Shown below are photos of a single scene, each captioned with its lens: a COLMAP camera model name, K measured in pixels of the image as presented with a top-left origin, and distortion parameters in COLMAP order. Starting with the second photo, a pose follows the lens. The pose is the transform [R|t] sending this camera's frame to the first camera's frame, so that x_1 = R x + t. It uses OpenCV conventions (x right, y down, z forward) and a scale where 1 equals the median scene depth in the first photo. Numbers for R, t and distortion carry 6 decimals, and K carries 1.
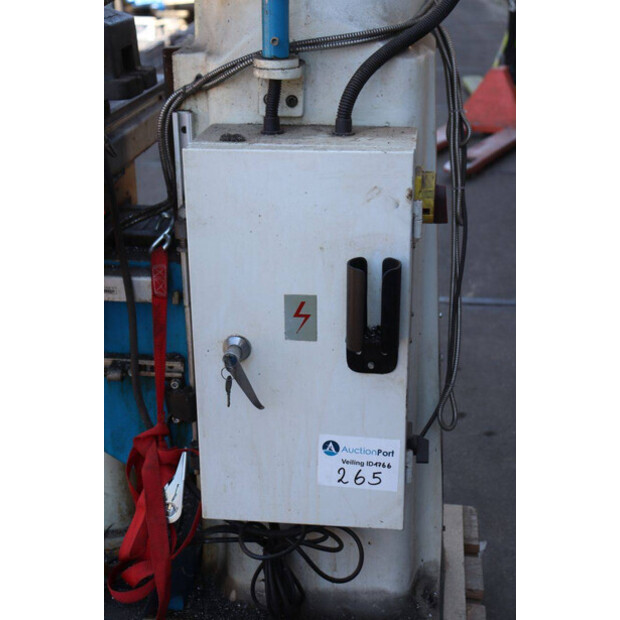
lens RADIAL K [[979.6, 0, 310.0], [0, 979.6, 310.0], [0, 0, 1]] dist [0.115964, 0.040760]
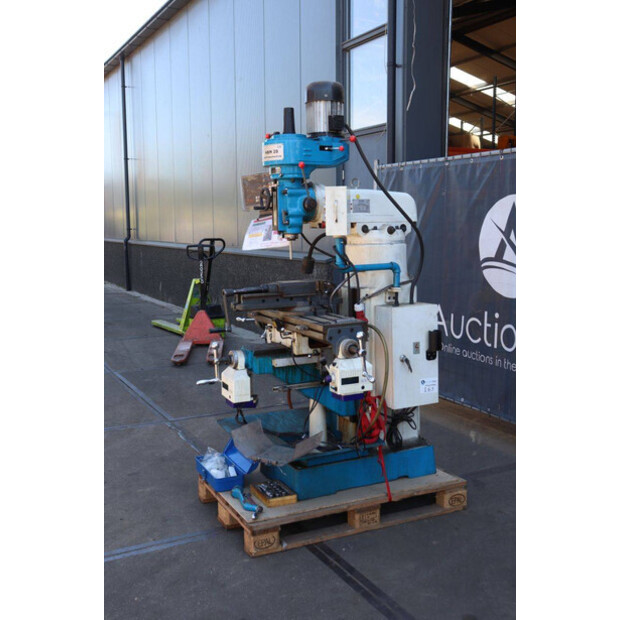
lens RADIAL K [[732.9, 0, 310.0], [0, 732.9, 310.0], [0, 0, 1]] dist [-0.012847, -0.000938]
pose [[0.827146, -0.074313, 0.557052, -1.971058], [0.212210, 0.959136, -0.187150, 0.317977], [-0.520381, 0.273012, 0.809116, -1.209681]]
